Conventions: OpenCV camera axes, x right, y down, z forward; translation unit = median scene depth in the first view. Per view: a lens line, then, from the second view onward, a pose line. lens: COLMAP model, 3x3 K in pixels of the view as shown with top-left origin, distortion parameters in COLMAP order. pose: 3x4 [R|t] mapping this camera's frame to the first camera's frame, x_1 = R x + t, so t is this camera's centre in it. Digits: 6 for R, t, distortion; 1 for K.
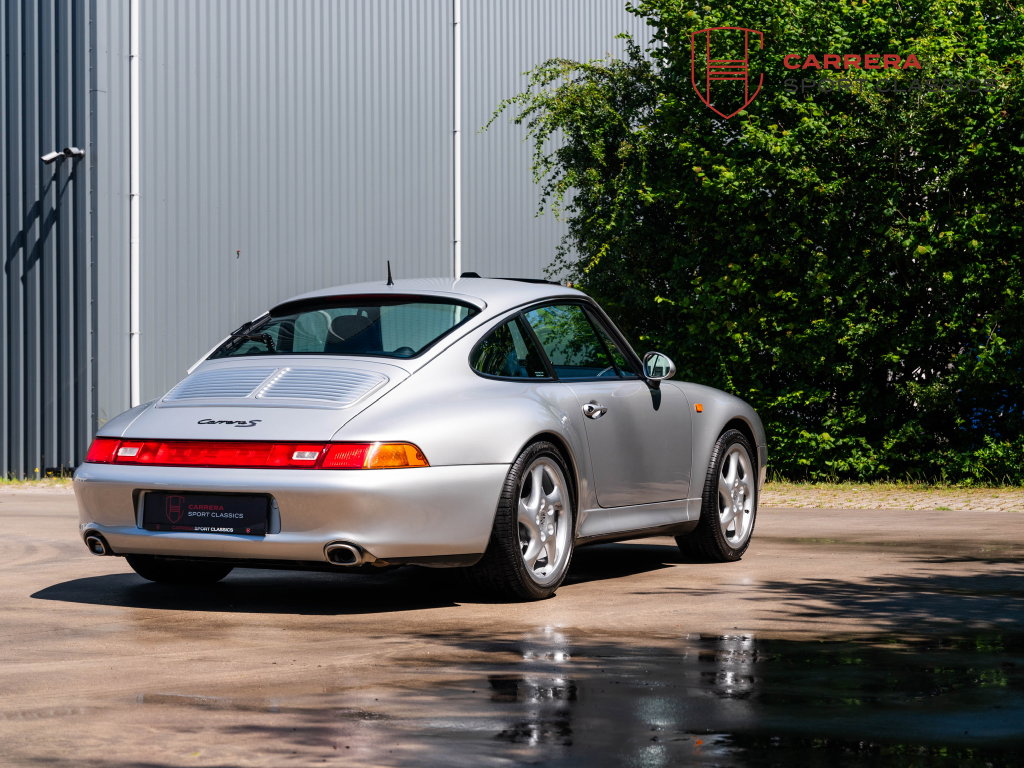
lens RADIAL K [[2136.5, 0, 512.0], [0, 2136.5, 384.0], [0, 0, 1]] dist [0.049345, -0.014339]
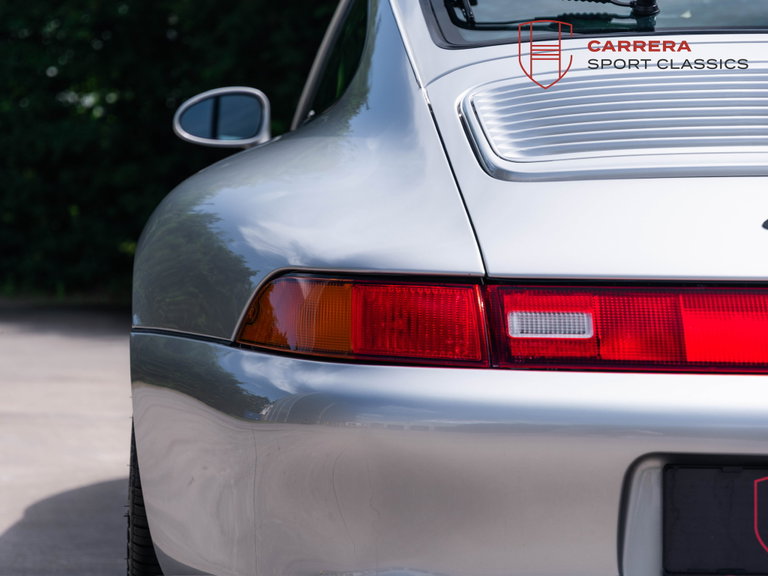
lens RADIAL K [[2170.9, 0, 384.0], [0, 2170.9, 288.0], [0, 0, 1]] dist [0.012894, 0.024555]
pose [[0.897252, -0.020317, 0.441051, -0.126054], [0.000263, 0.998965, 0.045481, 0.005101], [-0.441519, -0.040692, 0.896329, 0.285147]]
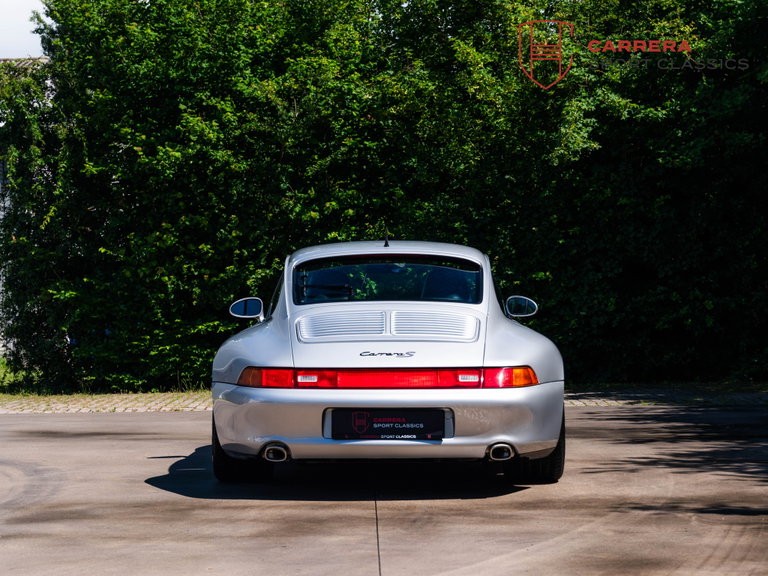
lens RADIAL K [[1672.0, 0, 384.0], [0, 1672.0, 288.0], [0, 0, 1]] dist [0.032082, 0.134796]
pose [[0.903247, -0.001091, 0.429119, -0.215815], [0.007023, 0.999900, -0.012241, -0.003704], [-0.429063, 0.014070, 0.903165, 0.031700]]
